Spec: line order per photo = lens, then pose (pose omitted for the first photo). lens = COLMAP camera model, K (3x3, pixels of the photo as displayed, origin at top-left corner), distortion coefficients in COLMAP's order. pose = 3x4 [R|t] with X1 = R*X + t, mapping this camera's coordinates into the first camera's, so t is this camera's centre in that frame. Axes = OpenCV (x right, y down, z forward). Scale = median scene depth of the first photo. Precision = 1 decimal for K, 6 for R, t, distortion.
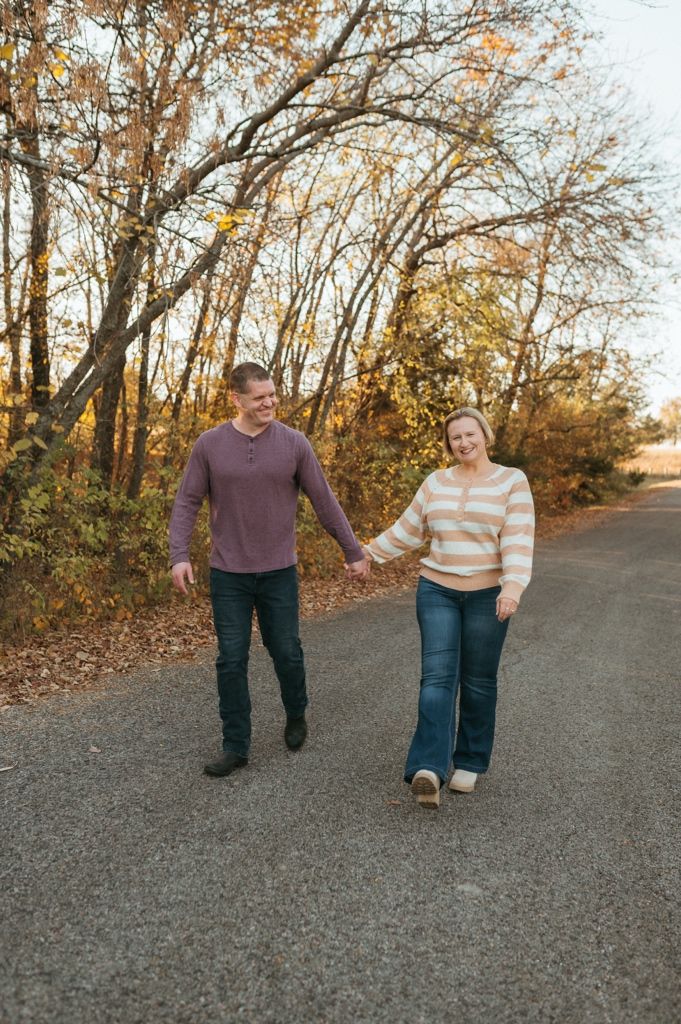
lens RADIAL K [[1030.9, 0, 336.8], [0, 1030.9, 524.3], [0, 0, 1]] dist [0.007030, -0.001549]
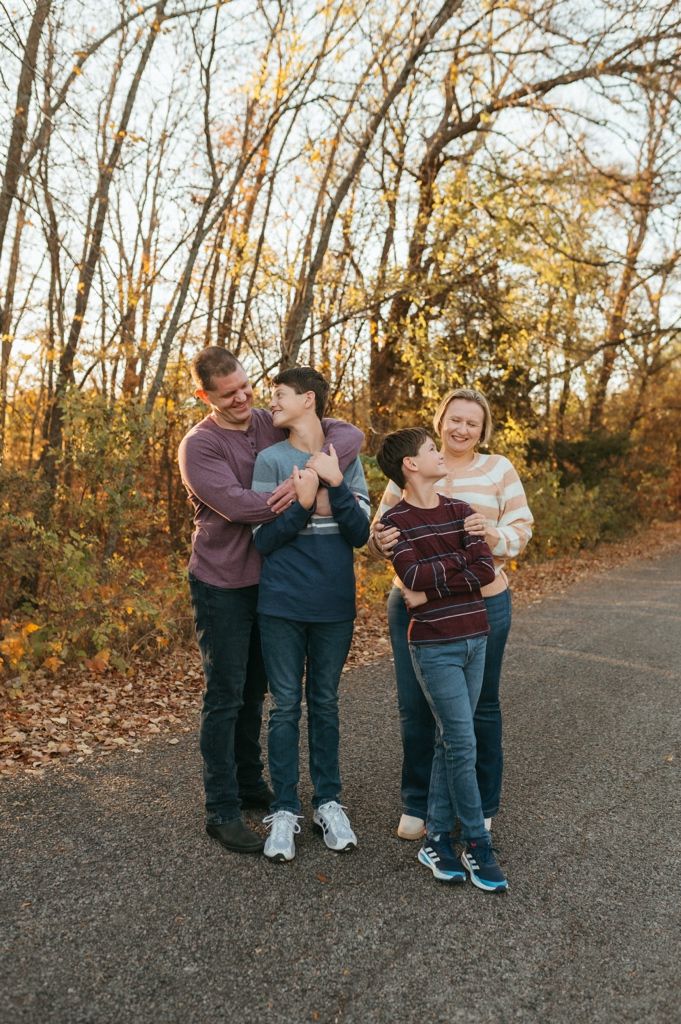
lens RADIAL K [[973.6, 0, 340.5], [0, 973.6, 512.0], [0, 0, 1]] dist [0.002108, 0.006724]
pose [[0.987756, -0.022745, -0.154338, 0.068640], [0.020583, 0.999667, -0.015595, -0.006836], [0.154641, 0.012227, 0.987895, 0.221399]]
